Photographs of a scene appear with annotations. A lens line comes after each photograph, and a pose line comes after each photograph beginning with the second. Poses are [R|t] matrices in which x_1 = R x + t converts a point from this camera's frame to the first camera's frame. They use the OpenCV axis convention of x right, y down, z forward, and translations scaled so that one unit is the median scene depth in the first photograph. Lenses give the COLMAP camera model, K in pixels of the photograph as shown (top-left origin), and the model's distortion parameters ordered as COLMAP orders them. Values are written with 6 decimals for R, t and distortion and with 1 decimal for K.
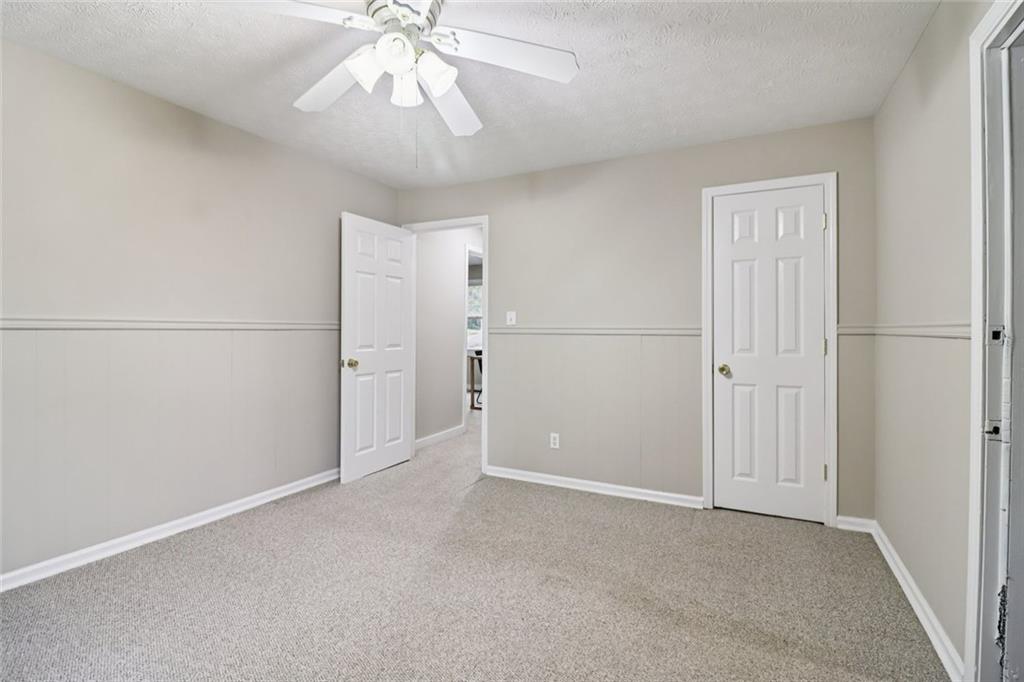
lens RADIAL K [[484.4, 0, 514.3], [0, 484.4, 321.2], [0, 0, 1]] dist [0.003107, -0.017250]
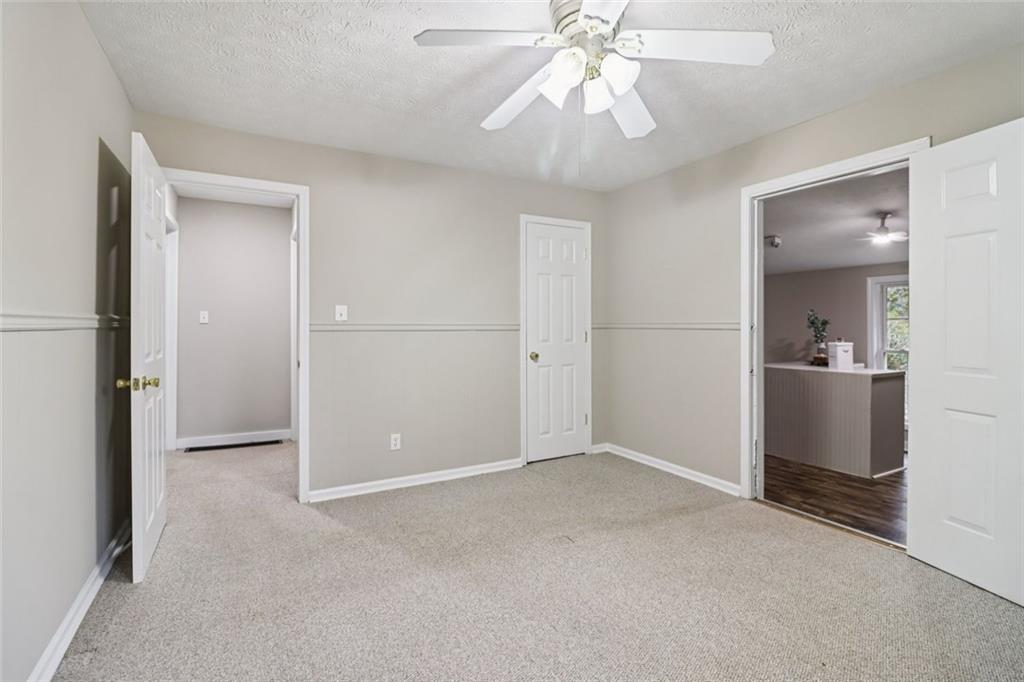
lens RADIAL K [[484.4, 0, 514.3], [0, 484.4, 321.2], [0, 0, 1]] dist [0.003107, -0.017250]
pose [[0.546945, 0.005101, 0.837153, -0.736322], [-0.010598, 0.999943, 0.000831, 0.005723], [-0.837101, -0.009327, 0.546968, 0.348797]]
